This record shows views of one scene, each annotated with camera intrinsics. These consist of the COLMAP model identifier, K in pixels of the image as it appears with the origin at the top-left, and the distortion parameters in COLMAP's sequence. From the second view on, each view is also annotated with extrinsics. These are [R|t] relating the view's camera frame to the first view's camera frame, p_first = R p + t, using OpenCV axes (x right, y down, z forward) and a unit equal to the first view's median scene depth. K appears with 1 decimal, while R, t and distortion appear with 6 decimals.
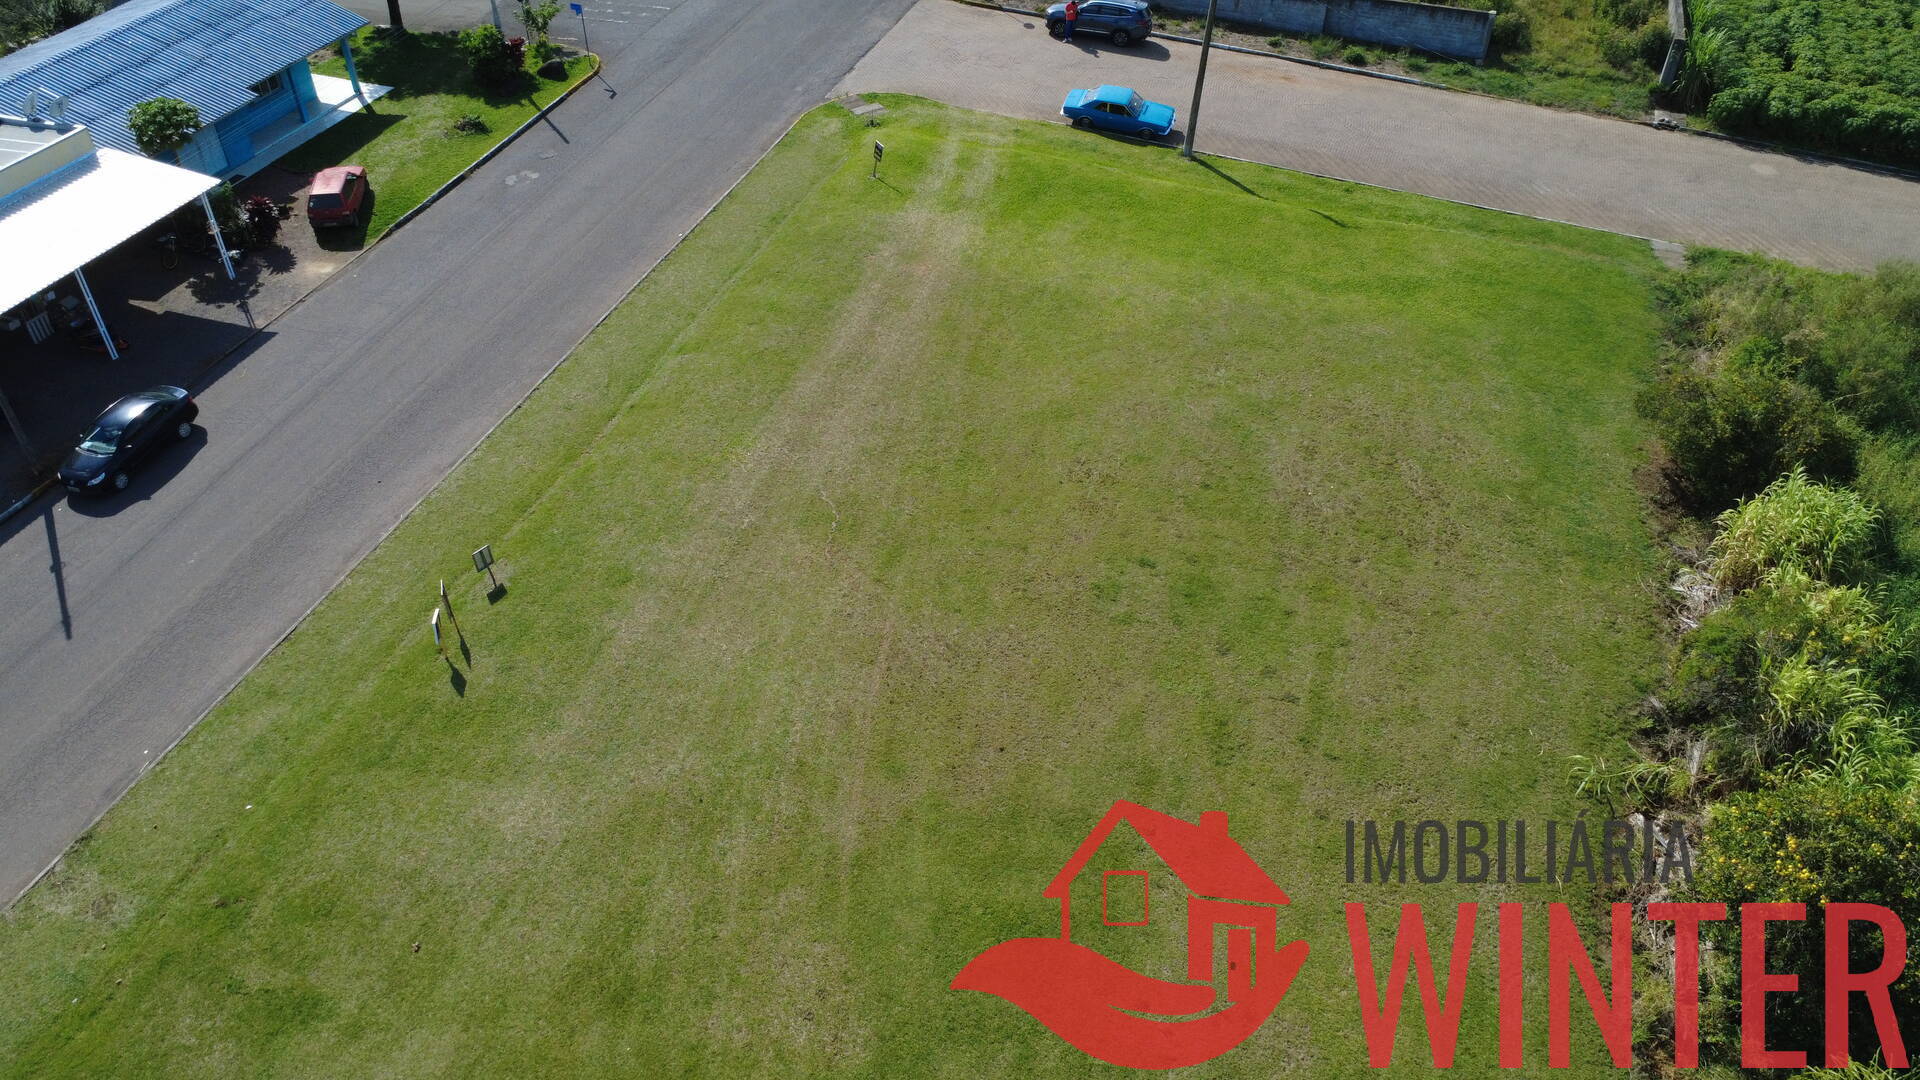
lens RADIAL K [[1437.2, 0, 951.0], [0, 1437.2, 534.0], [0, 0, 1]] dist [0.007832, -0.007813]
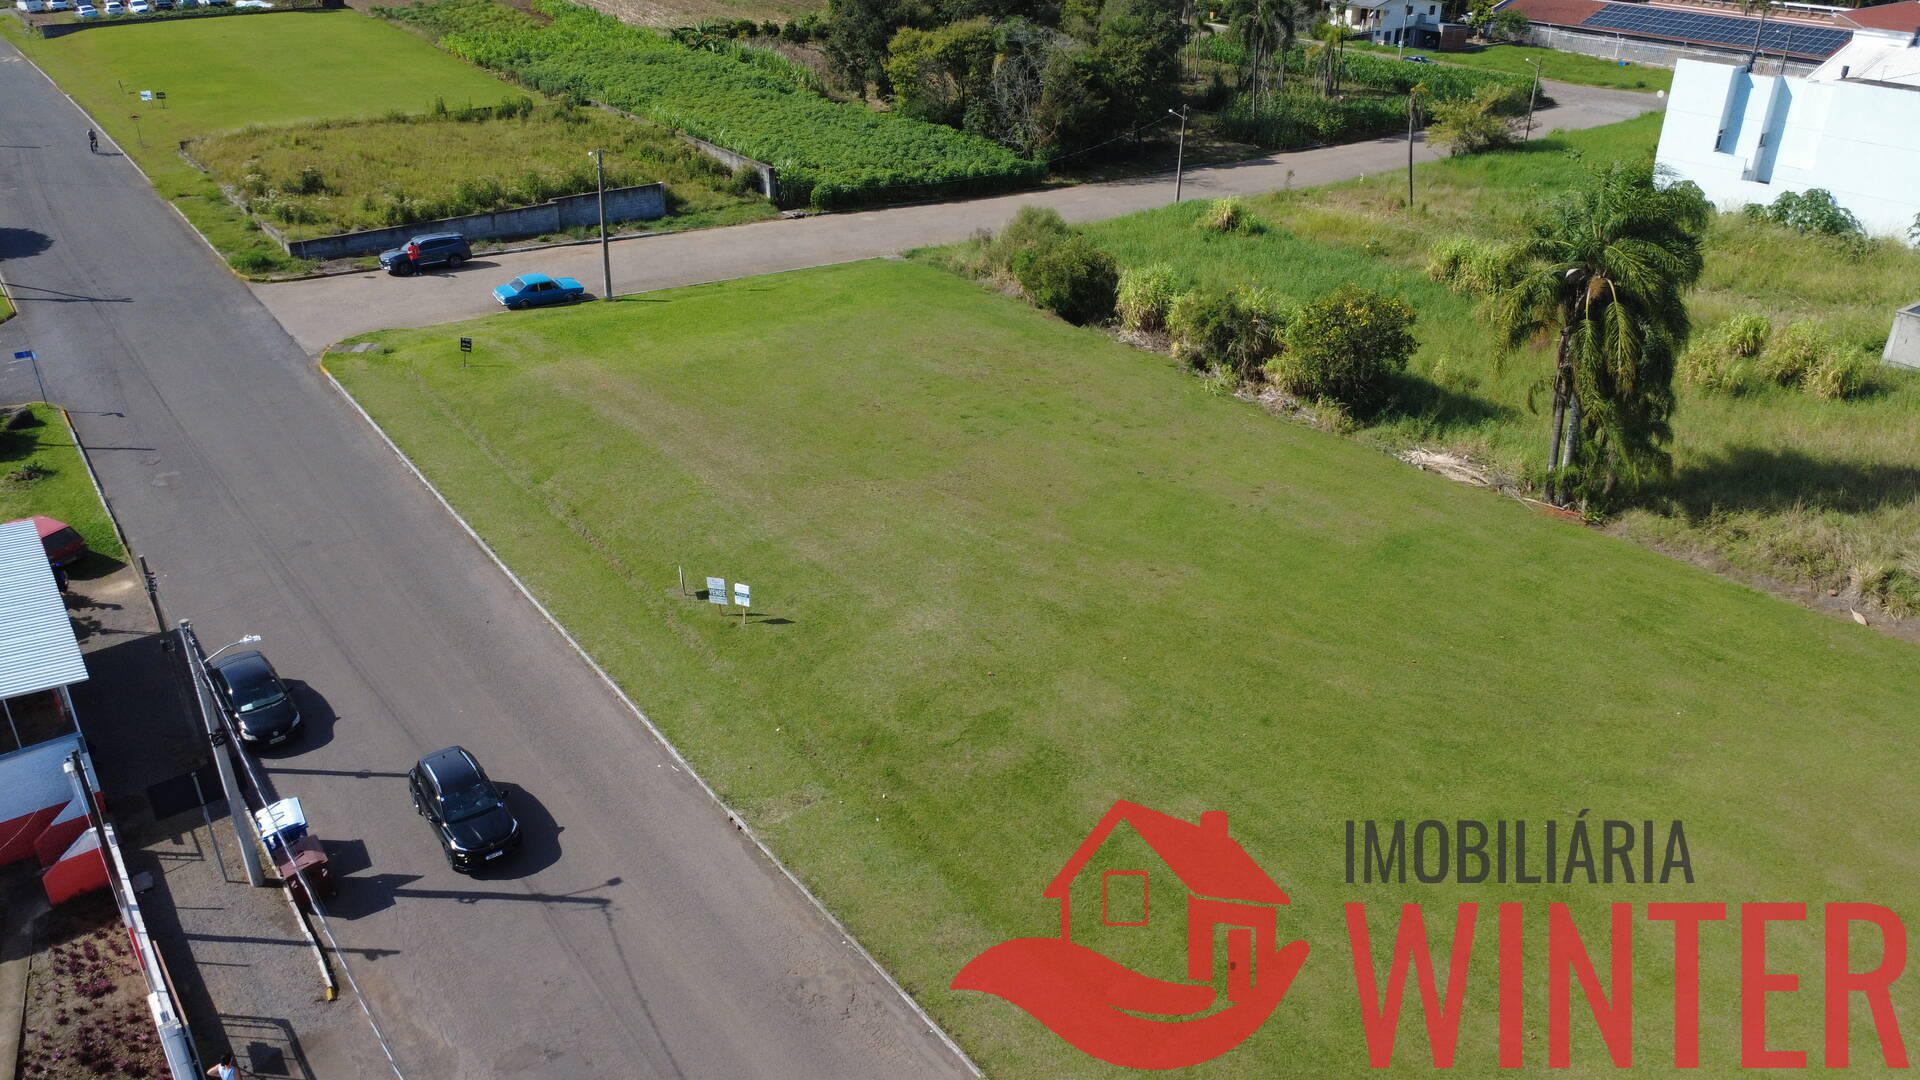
lens RADIAL K [[1437.2, 0, 955.0], [0, 1437.2, 540.6], [0, 0, 1]] dist [0.007832, -0.007813]
pose [[0.557598, -0.382839, 0.736559, -1.015407], [0.531271, 0.846362, 0.037722, 0.063821], [-0.637837, 0.370278, 0.675320, -0.034504]]
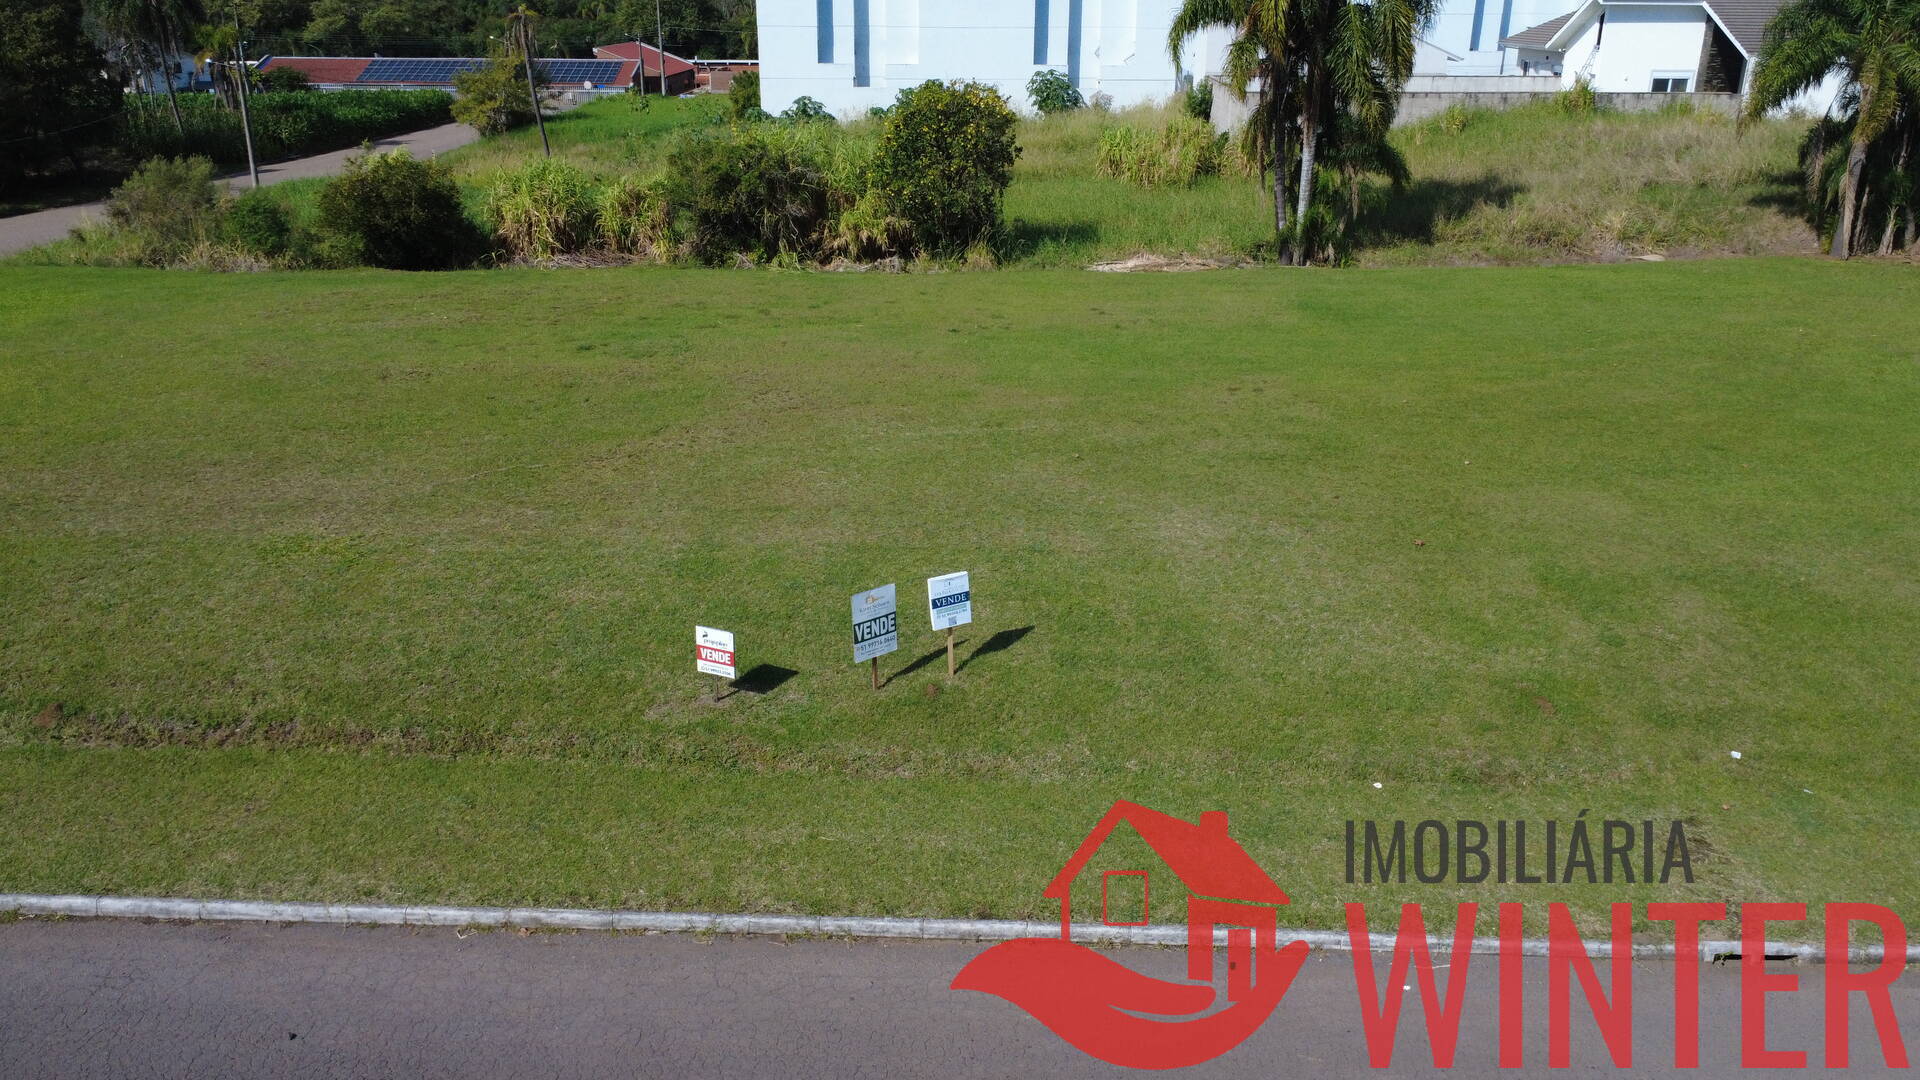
lens RADIAL K [[1437.2, 0, 956.0], [0, 1437.2, 535.2], [0, 0, 1]] dist [0.007832, -0.007813]
pose [[-0.321112, -0.344035, 0.882342, -0.688504], [0.603600, 0.643580, 0.470608, -0.168246], [-0.729763, 0.683699, 0.000998, 0.825370]]
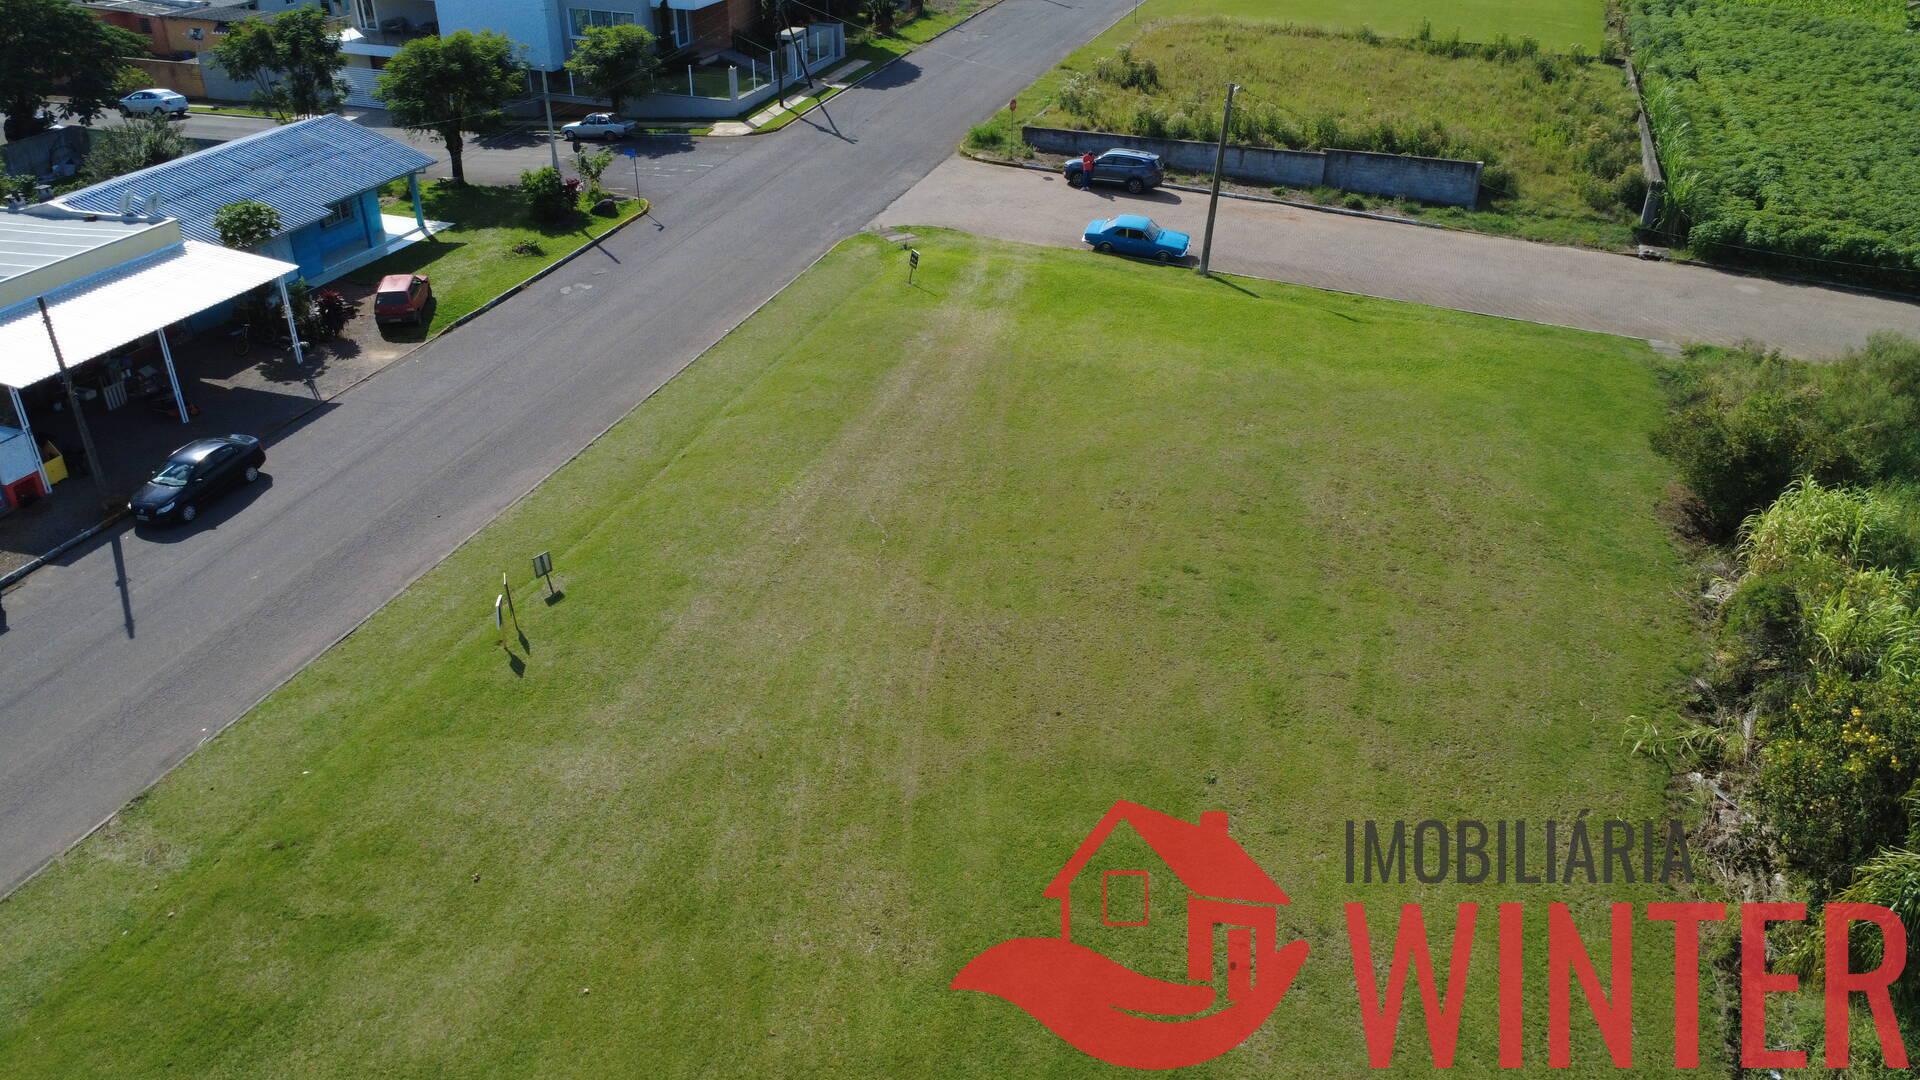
lens RADIAL K [[1437.2, 0, 951.6], [0, 1437.2, 533.6], [0, 0, 1]] dist [0.007832, -0.007813]
pose [[0.999998, 0.000355, 0.002135, -0.032703], [0.000036, 0.983572, -0.180514, 0.162679], [-0.002164, 0.180513, 0.983570, -0.011122]]
